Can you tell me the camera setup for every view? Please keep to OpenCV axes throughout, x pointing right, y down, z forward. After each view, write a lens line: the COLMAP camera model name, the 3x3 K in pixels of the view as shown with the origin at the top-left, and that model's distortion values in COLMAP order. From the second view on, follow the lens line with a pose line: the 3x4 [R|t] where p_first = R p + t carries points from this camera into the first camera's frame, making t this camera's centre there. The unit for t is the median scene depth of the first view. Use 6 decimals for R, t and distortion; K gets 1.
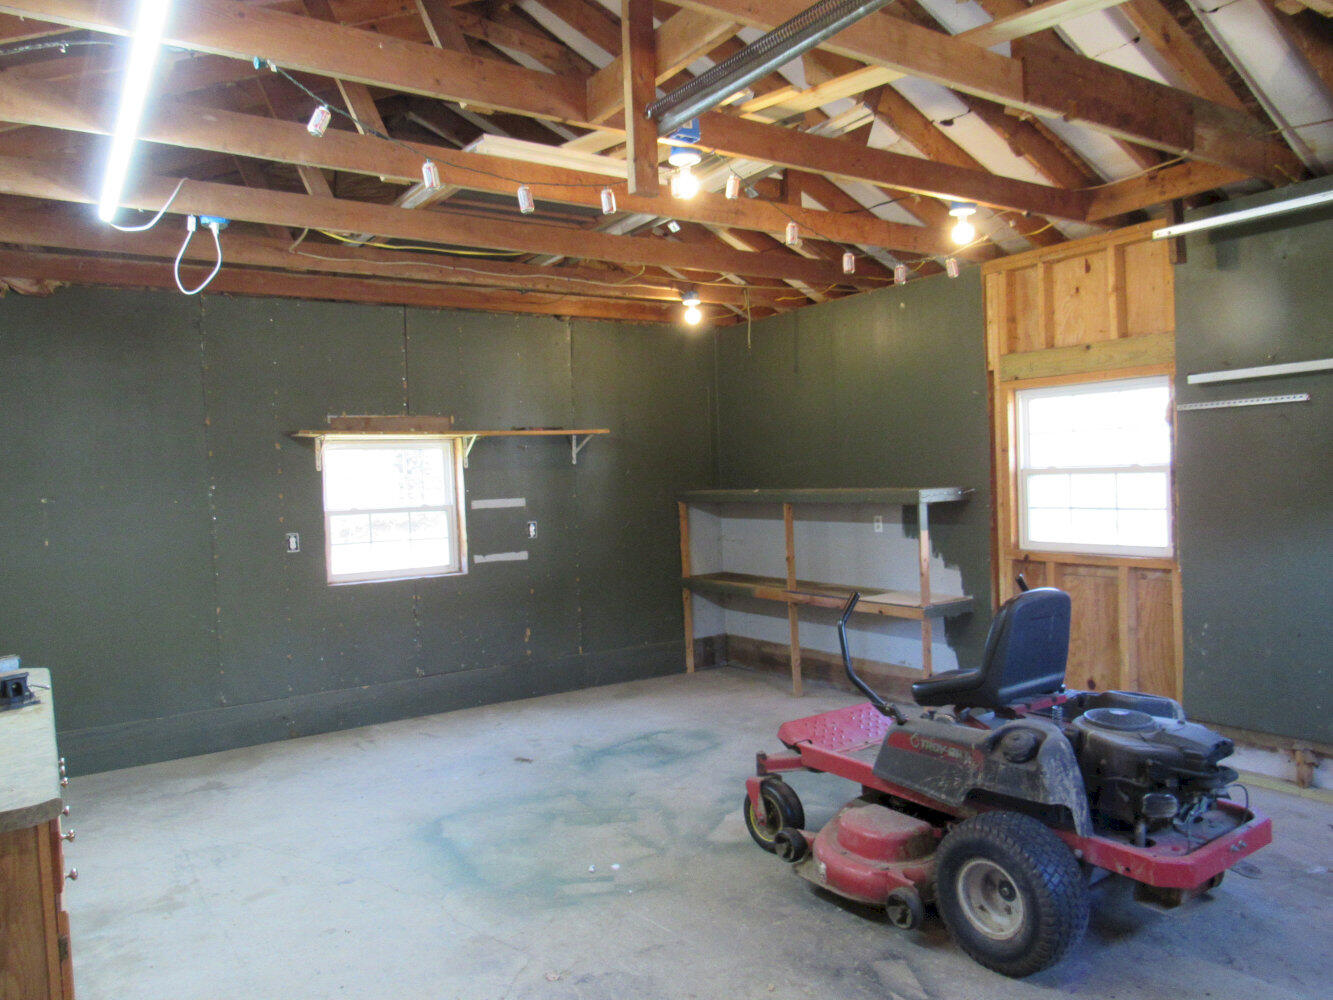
lens RADIAL K [[956.0, 0, 657.8], [0, 956.0, 501.5], [0, 0, 1]] dist [-0.049502, 0.032191]
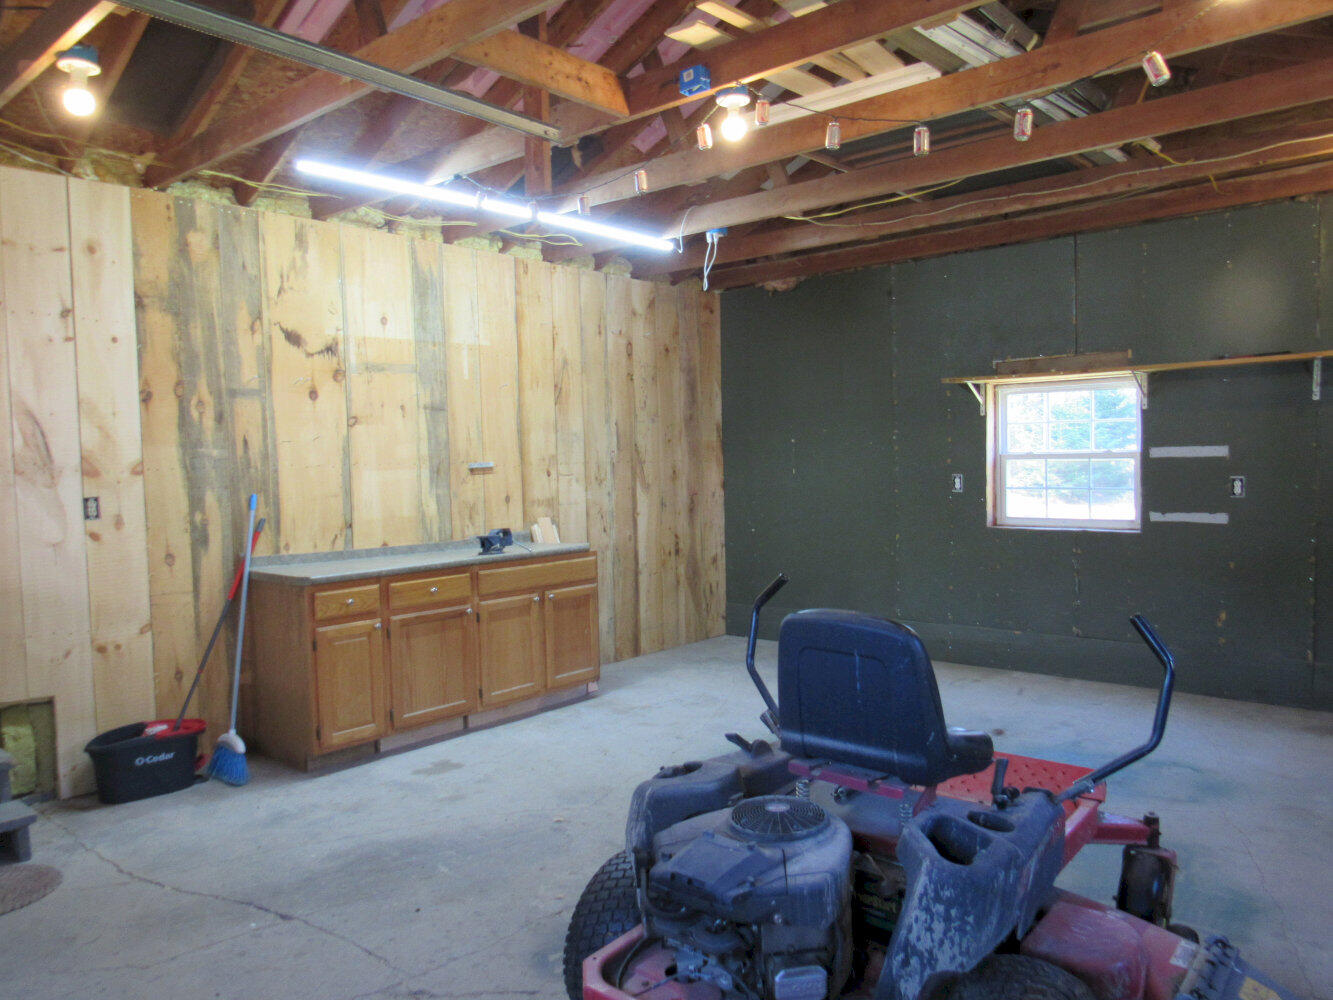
lens RADIAL K [[956.0, 0, 657.7], [0, 956.0, 502.3], [0, 0, 1]] dist [-0.049502, 0.032191]
pose [[0.244474, 0.079610, -0.966382, 0.542916], [-0.007355, 0.996748, 0.080251, -0.017608], [0.969628, -0.012511, 0.244265, 0.387045]]
